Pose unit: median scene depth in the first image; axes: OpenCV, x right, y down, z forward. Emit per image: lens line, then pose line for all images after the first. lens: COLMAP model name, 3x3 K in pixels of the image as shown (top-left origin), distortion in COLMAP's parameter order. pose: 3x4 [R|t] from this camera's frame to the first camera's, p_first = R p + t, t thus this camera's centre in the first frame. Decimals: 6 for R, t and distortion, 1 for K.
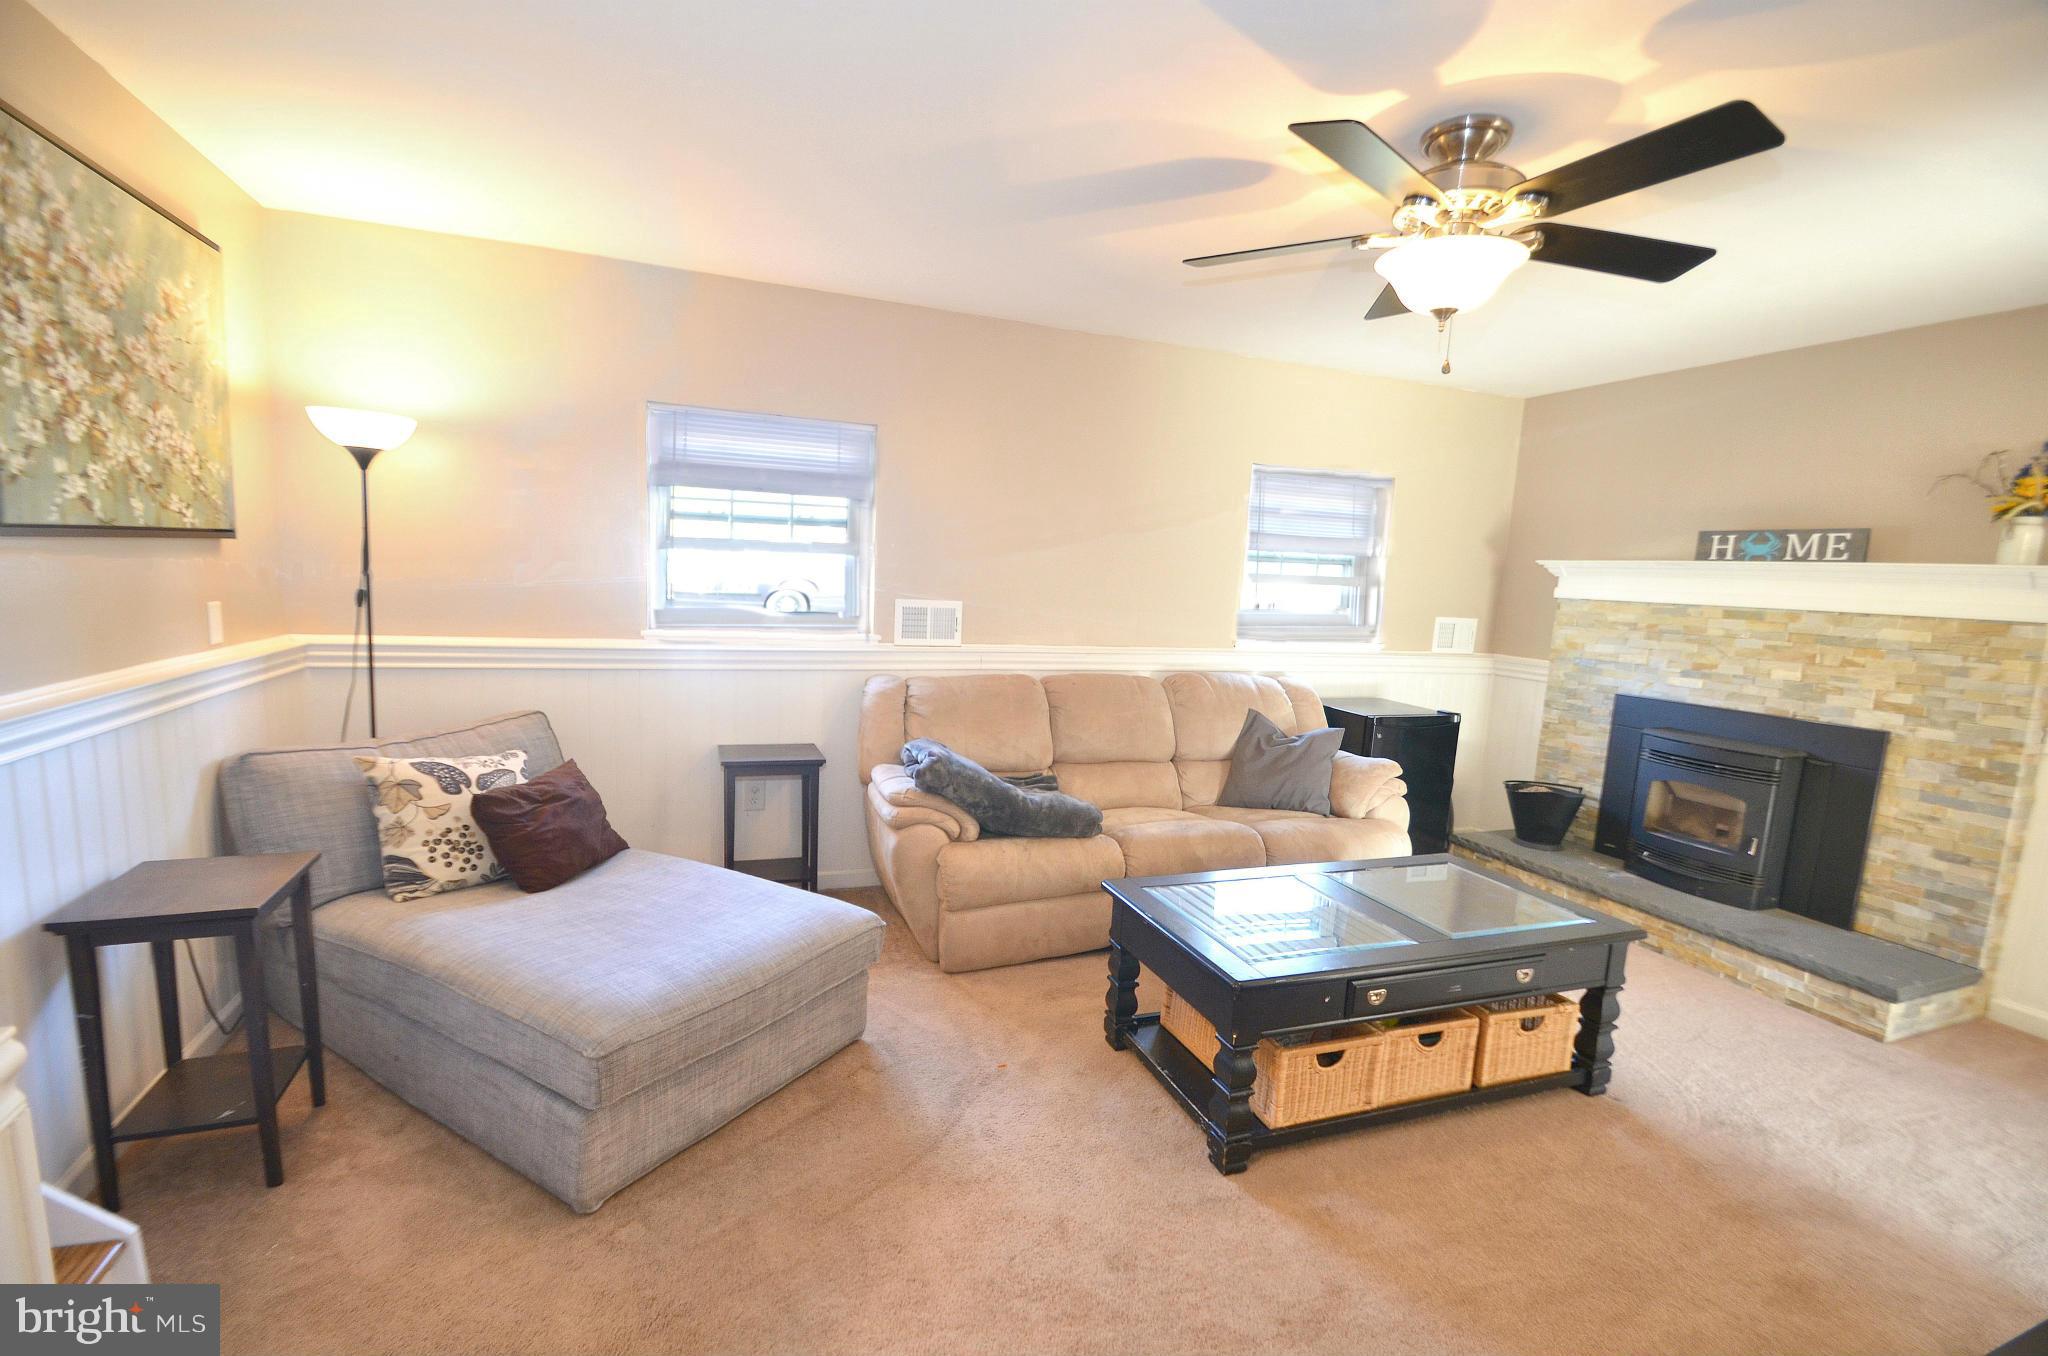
lens RADIAL K [[867.4, 0, 1019.4], [0, 867.4, 700.2], [0, 0, 1]] dist [0.015974, -0.010208]
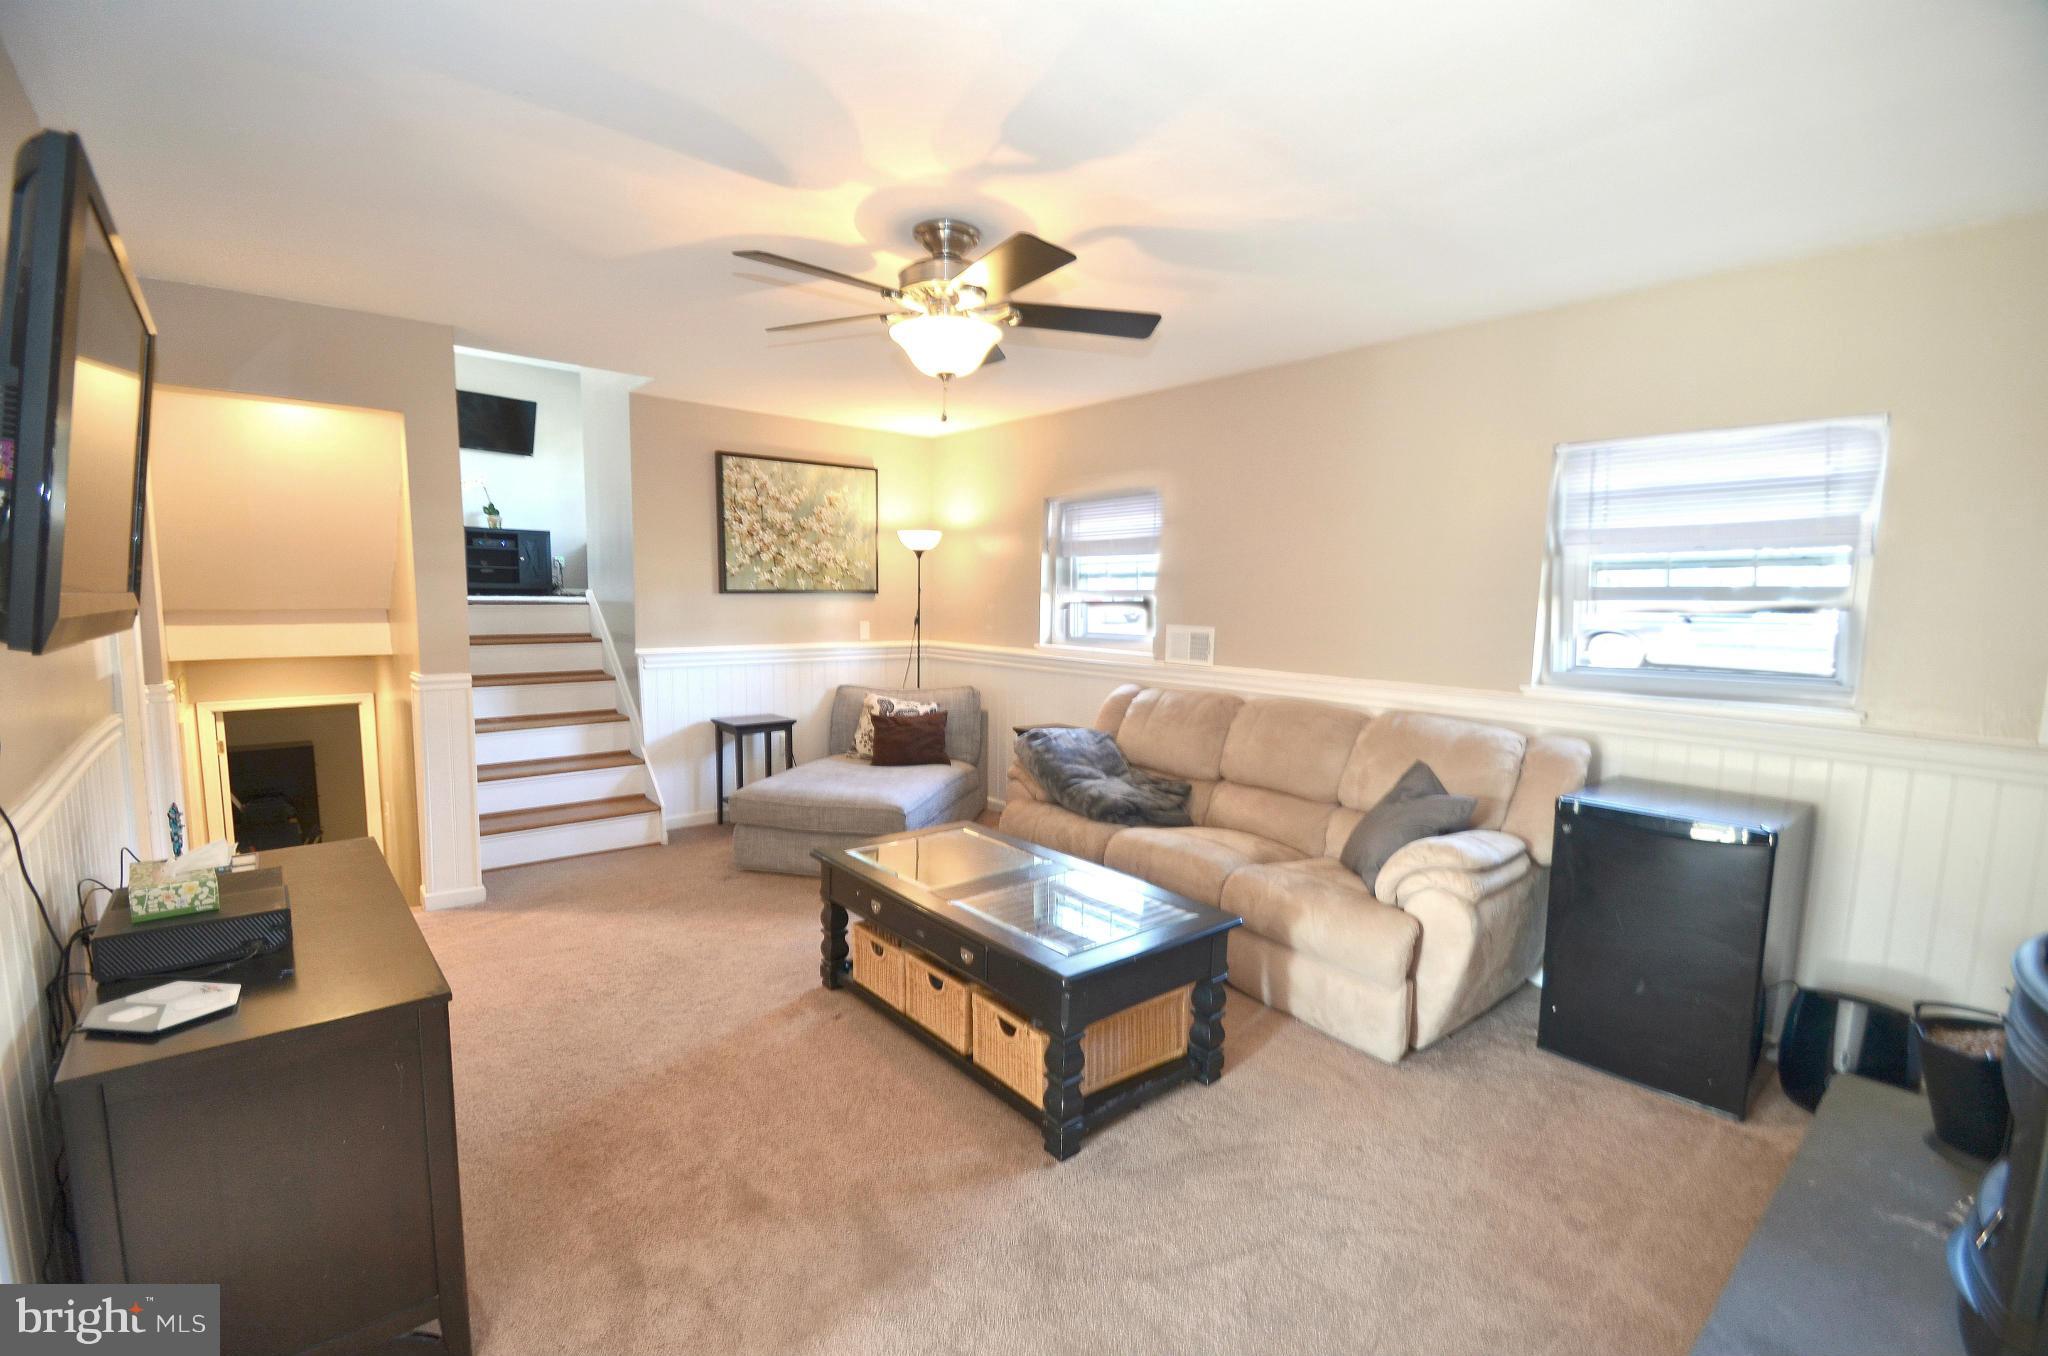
lens RADIAL K [[892.1, 0, 1004.1], [0, 892.1, 701.3], [0, 0, 1]] dist [0.016846, -0.018387]
pose [[0.339477, 0.073403, -0.937746, 1.716907], [-0.138145, 0.990031, 0.027485, -0.027478], [0.930414, 0.120215, 0.346233, 0.680673]]
